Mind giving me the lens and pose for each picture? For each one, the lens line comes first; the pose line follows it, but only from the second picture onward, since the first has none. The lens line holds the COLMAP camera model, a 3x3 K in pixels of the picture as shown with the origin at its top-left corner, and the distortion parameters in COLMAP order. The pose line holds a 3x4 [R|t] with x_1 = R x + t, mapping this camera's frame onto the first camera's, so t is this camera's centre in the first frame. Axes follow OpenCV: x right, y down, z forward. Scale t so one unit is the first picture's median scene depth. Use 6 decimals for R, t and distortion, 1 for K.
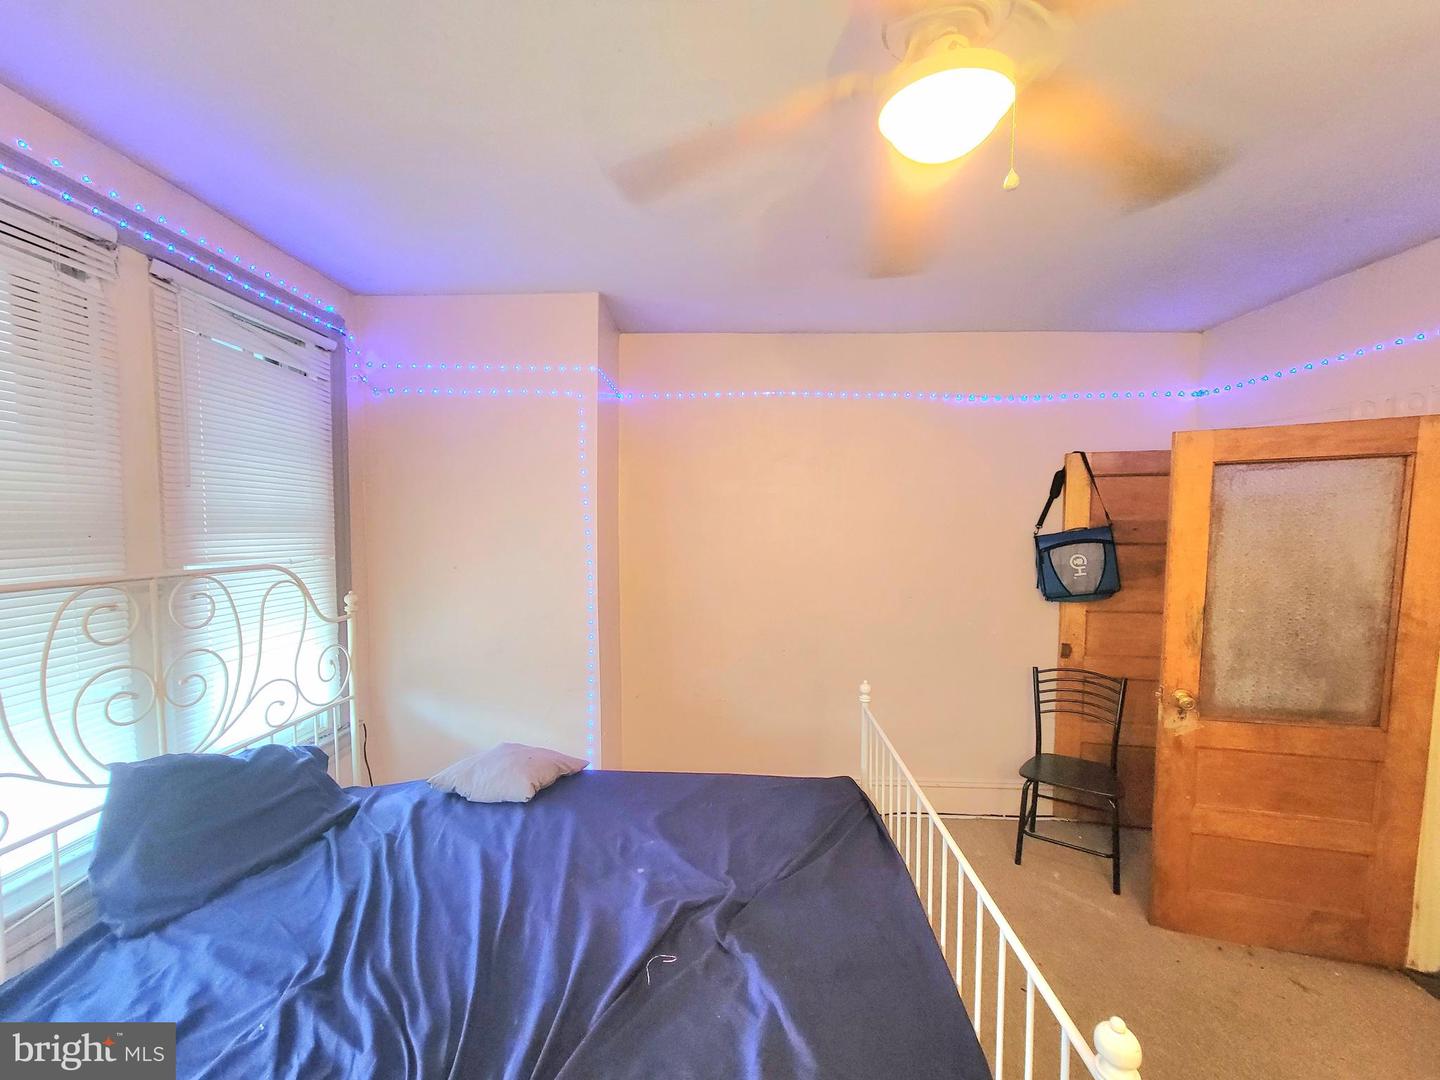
lens RADIAL K [[589.6, 0, 710.8], [0, 589.6, 558.5], [0, 0, 1]] dist [-0.002177, 0.002324]
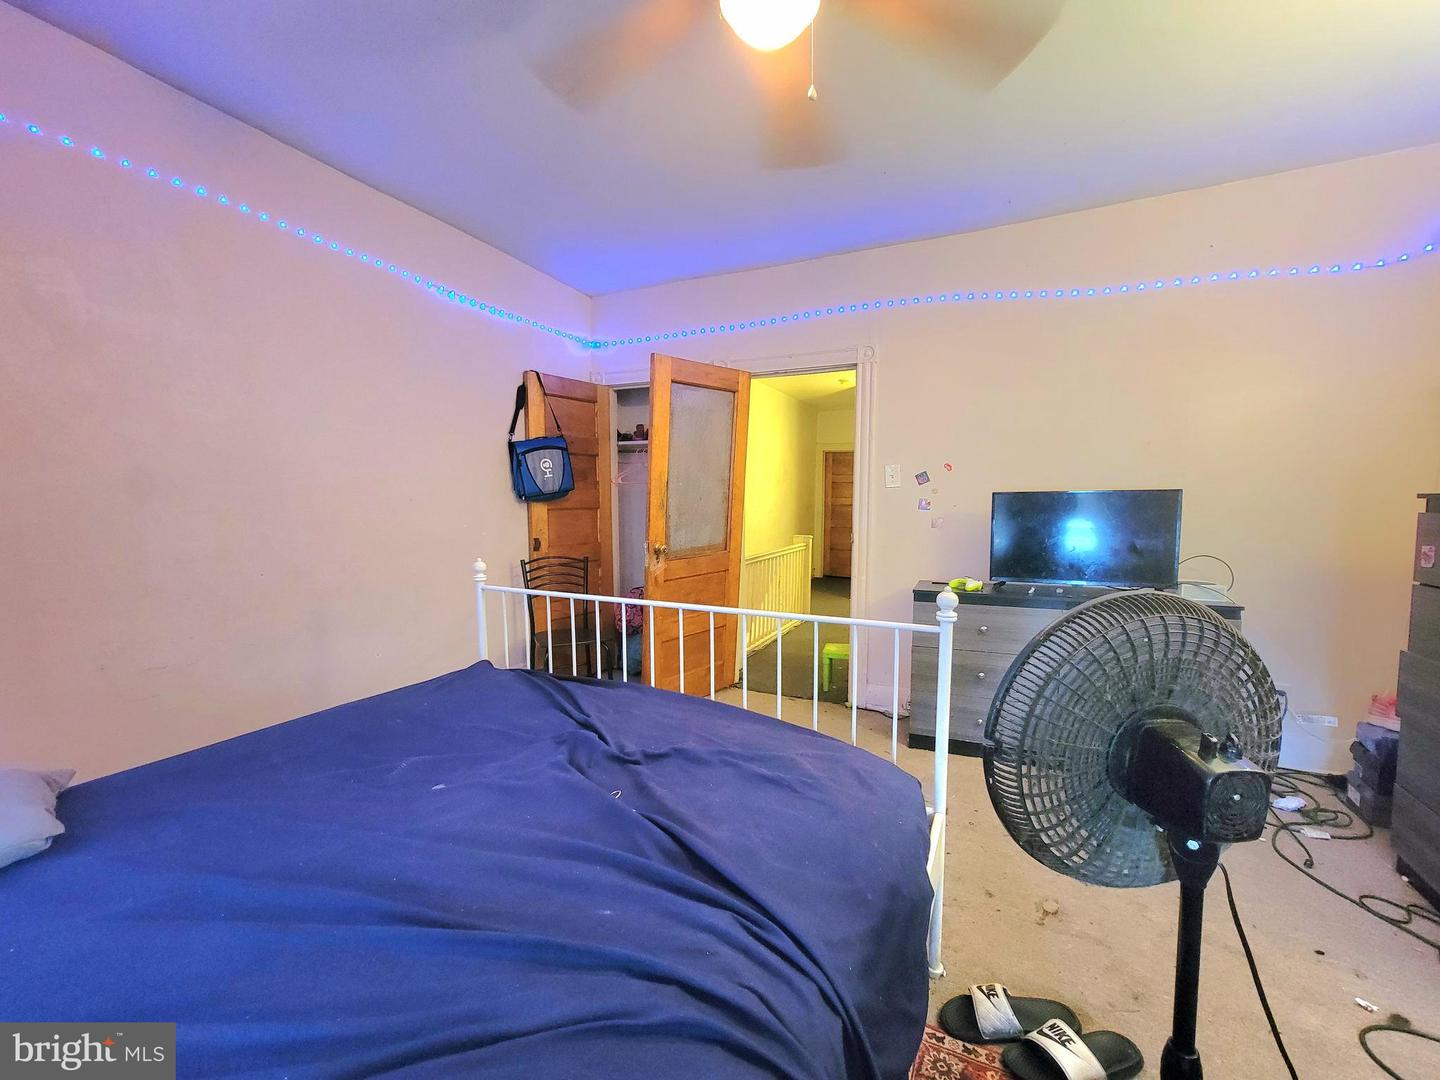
lens RADIAL K [[589.6, 0, 710.8], [0, 589.6, 558.5], [0, 0, 1]] dist [-0.002177, 0.002324]
pose [[0.402666, -0.089074, 0.911003, -0.441314], [0.056132, 0.995784, 0.072553, 0.165785], [-0.913624, 0.021922, 0.405968, 0.305564]]
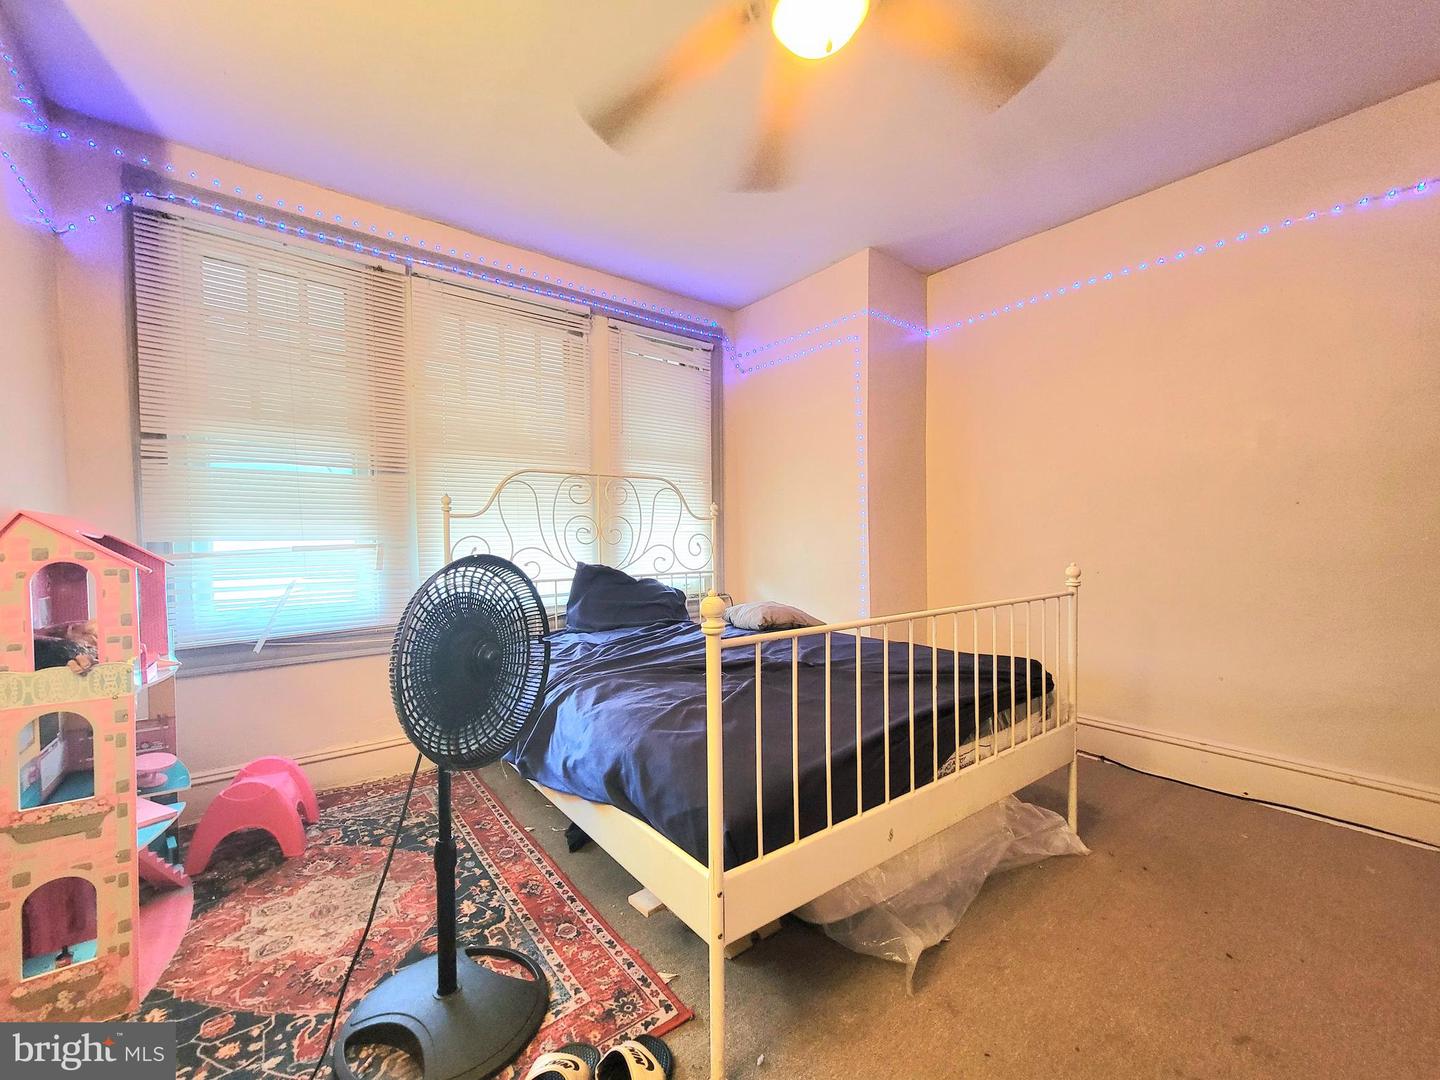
lens RADIAL K [[589.6, 0, 710.8], [0, 589.6, 558.5], [0, 0, 1]] dist [-0.002177, 0.002324]
pose [[0.649039, 0.015218, -0.760603, 0.604168], [-0.030614, 0.999513, -0.006125, 0.228555], [0.760139, 0.027260, 0.649188, -0.005078]]
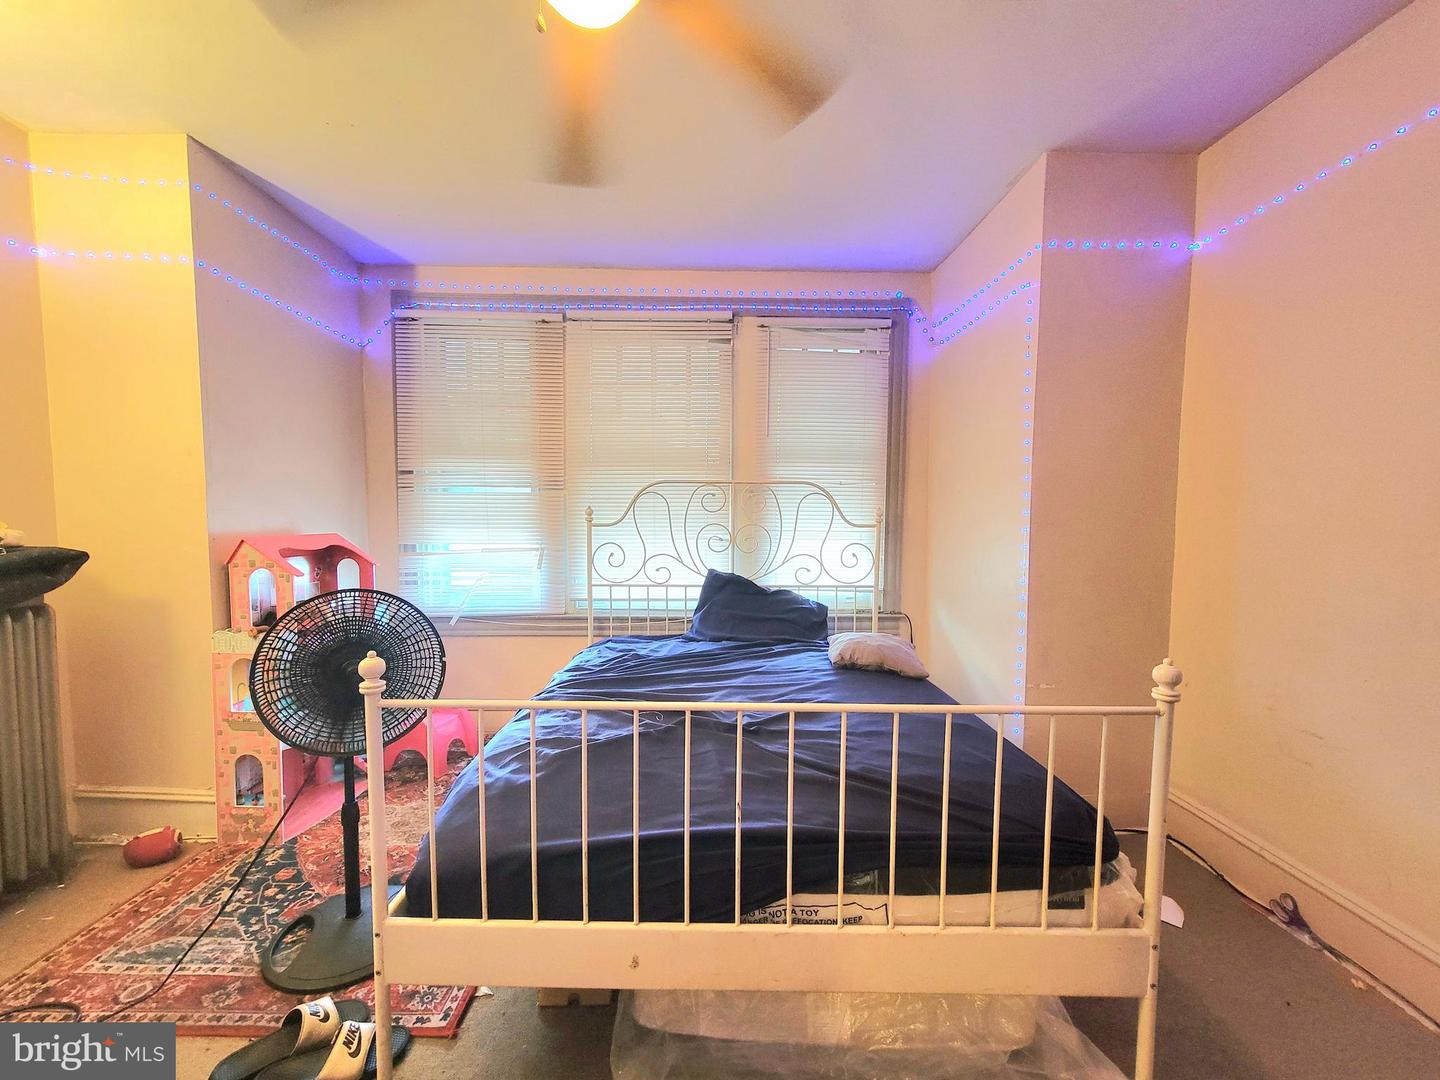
lens RADIAL K [[589.6, 0, 710.8], [0, 589.6, 558.5], [0, 0, 1]] dist [-0.002177, 0.002324]
pose [[0.055941, 0.070772, -0.995923, 0.758405], [-0.063867, 0.995695, 0.067168, 0.114363], [0.996389, 0.059850, 0.060220, 0.589998]]
